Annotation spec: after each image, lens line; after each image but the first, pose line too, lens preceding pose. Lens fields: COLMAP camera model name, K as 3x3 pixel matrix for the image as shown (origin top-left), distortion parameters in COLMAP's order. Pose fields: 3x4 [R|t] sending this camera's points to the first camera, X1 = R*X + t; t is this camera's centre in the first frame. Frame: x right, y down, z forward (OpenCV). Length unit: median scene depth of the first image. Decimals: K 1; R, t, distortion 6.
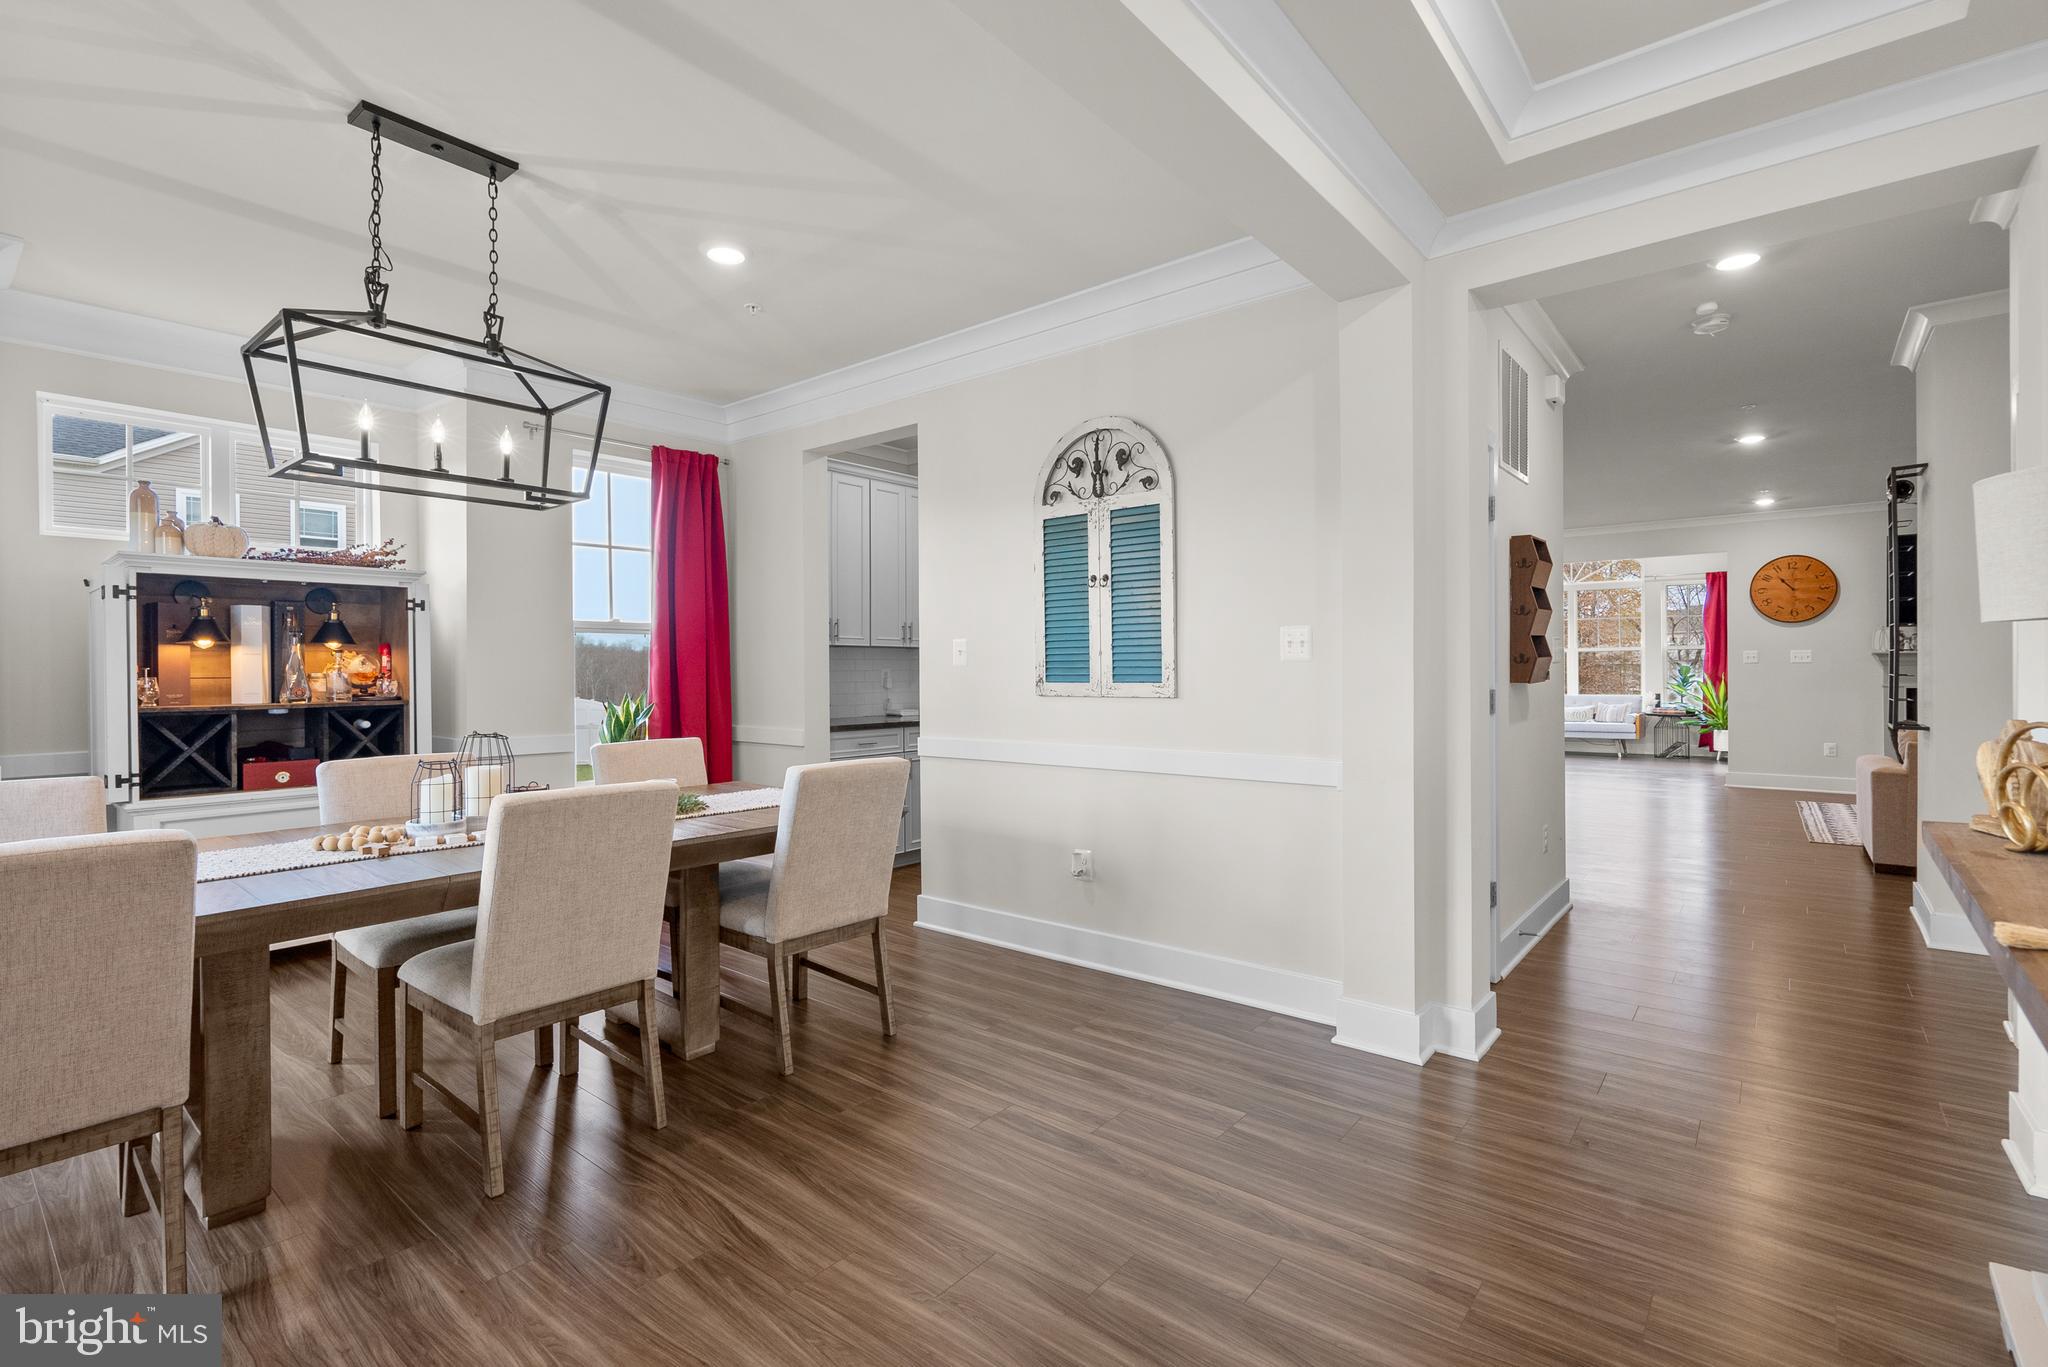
lens RADIAL K [[939.4, 0, 1013.4], [0, 939.4, 667.7], [0, 0, 1]] dist [-0.008679, 0.004199]
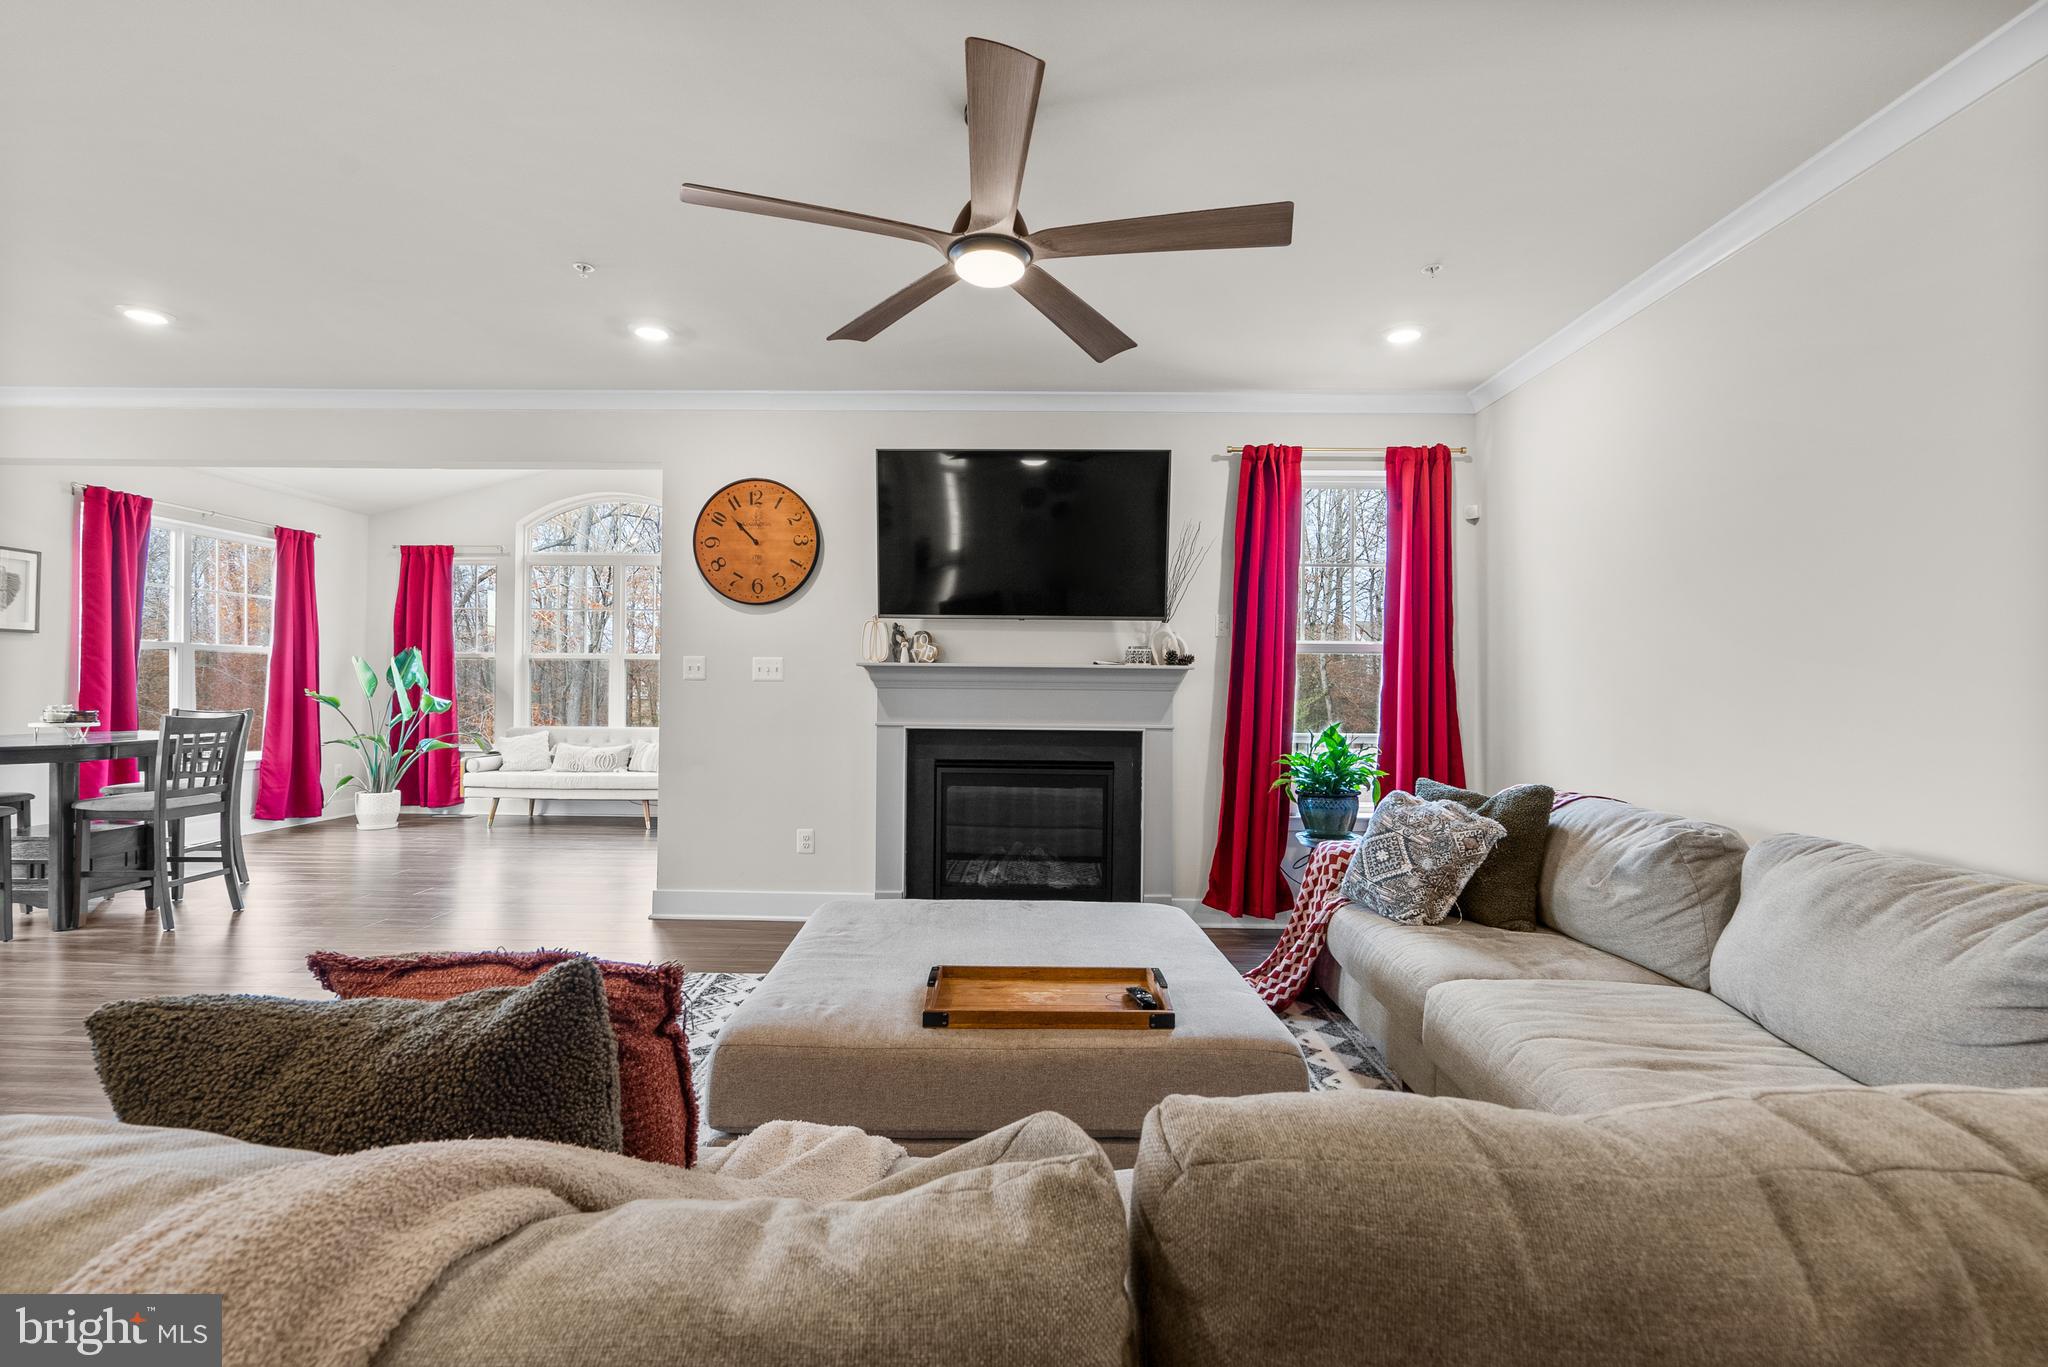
lens RADIAL K [[939.4, 0, 1019.7], [0, 939.4, 684.0], [0, 0, 1]] dist [-0.008679, 0.004199]
pose [[0.783154, 0.012662, 0.621699, 0.463375], [-0.013615, 0.999902, -0.003214, -0.002562], [-0.621679, -0.005947, 0.783249, 0.364747]]
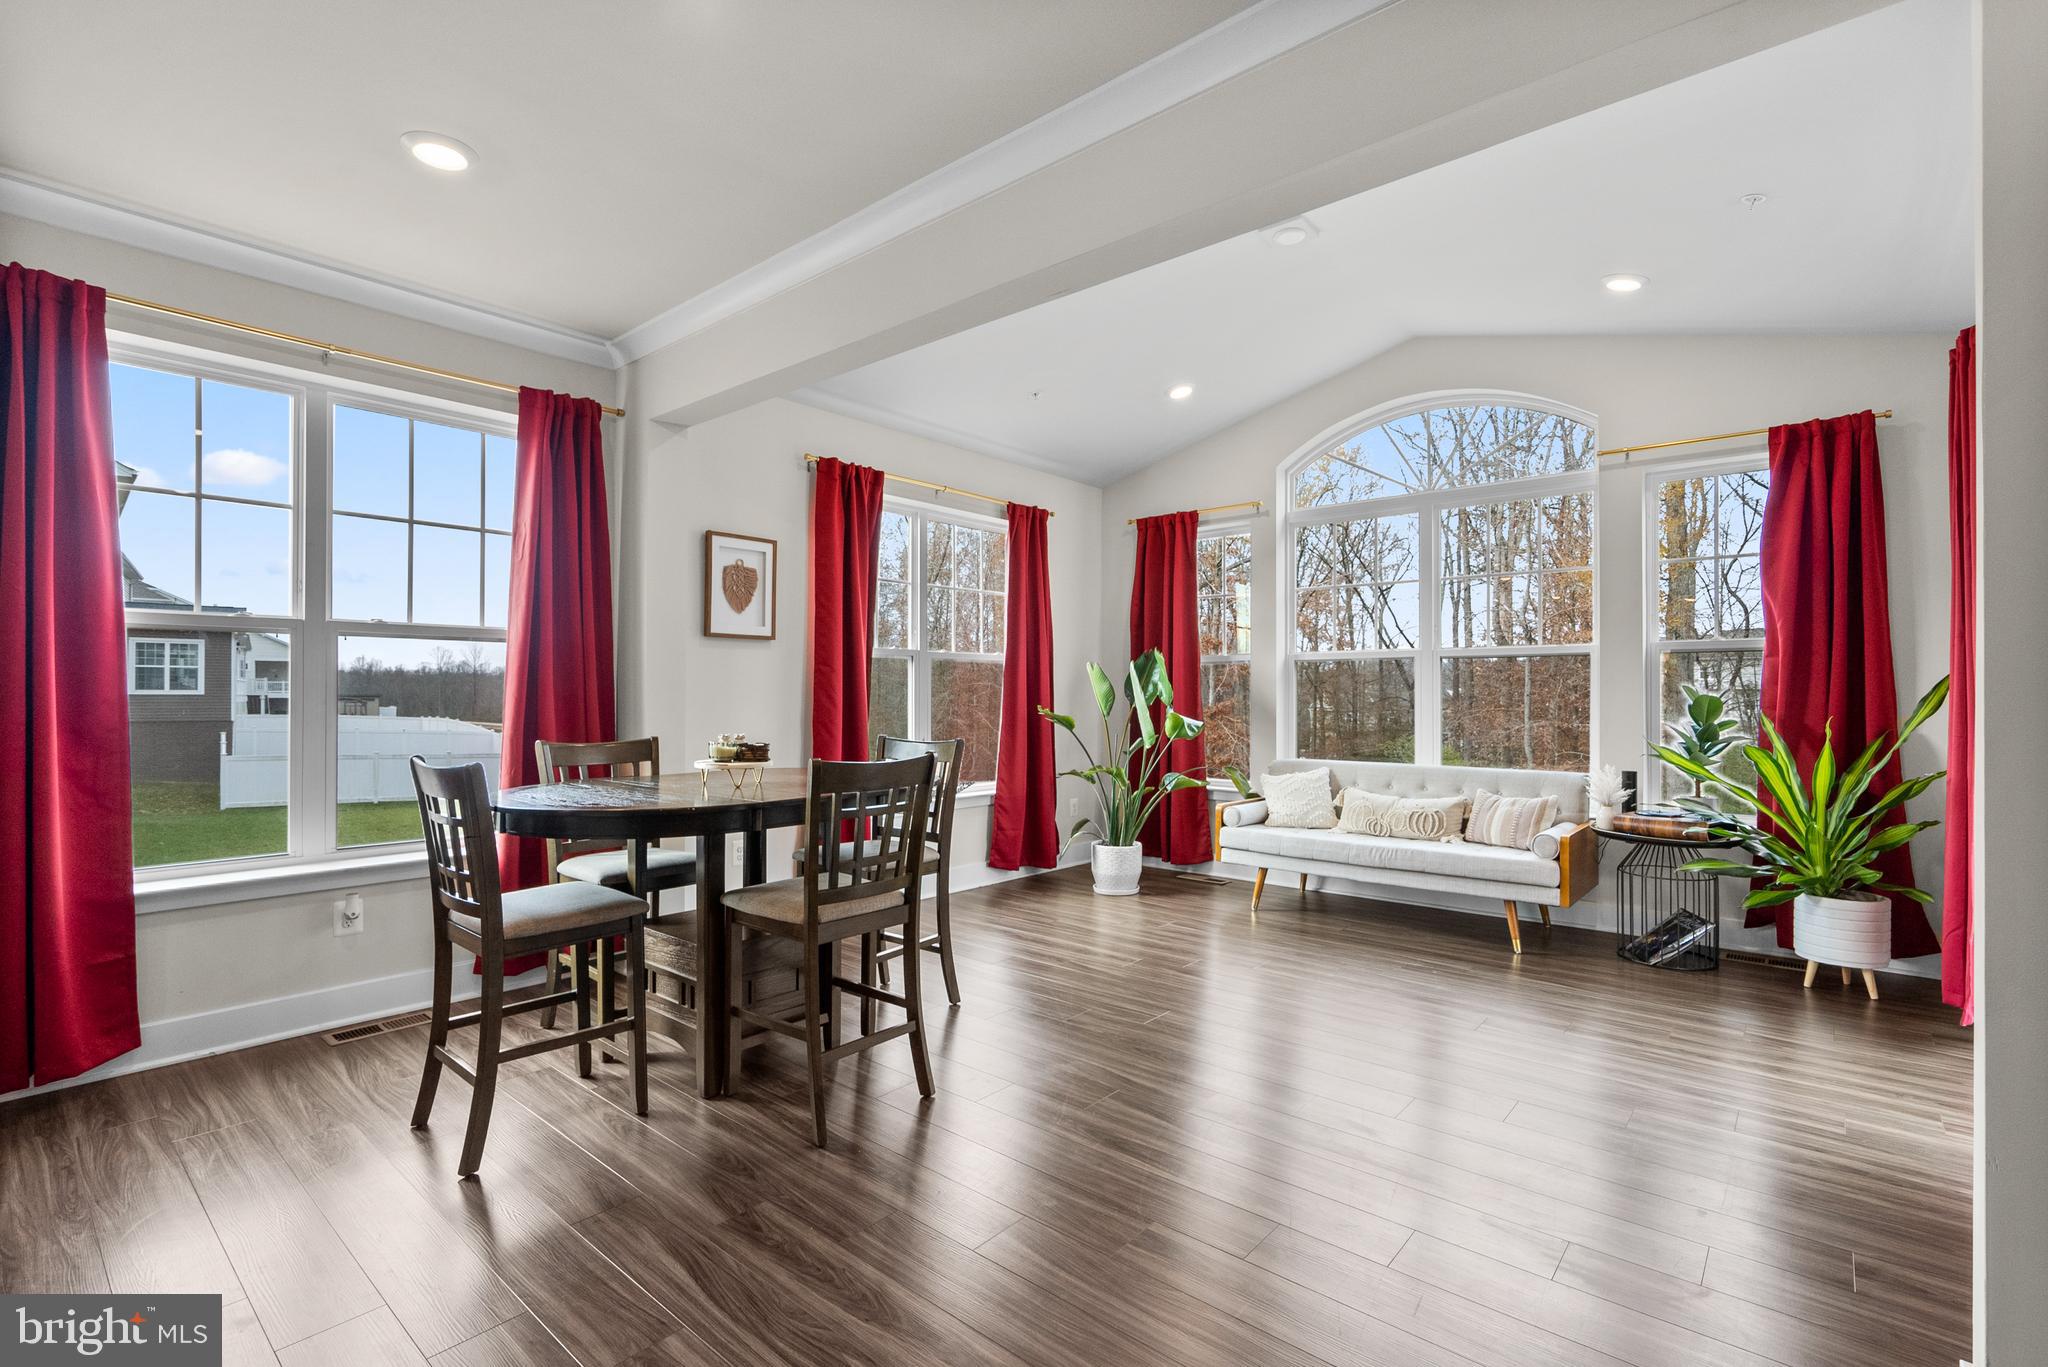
lens RADIAL K [[939.4, 0, 1021.0], [0, 939.4, 690.1], [0, 0, 1]] dist [-0.008679, 0.004199]
pose [[0.999813, 0.005373, -0.018568, 0.478465], [-0.005401, 0.999984, -0.001448, -0.002063], [0.018560, 0.001548, 0.999827, 0.660013]]
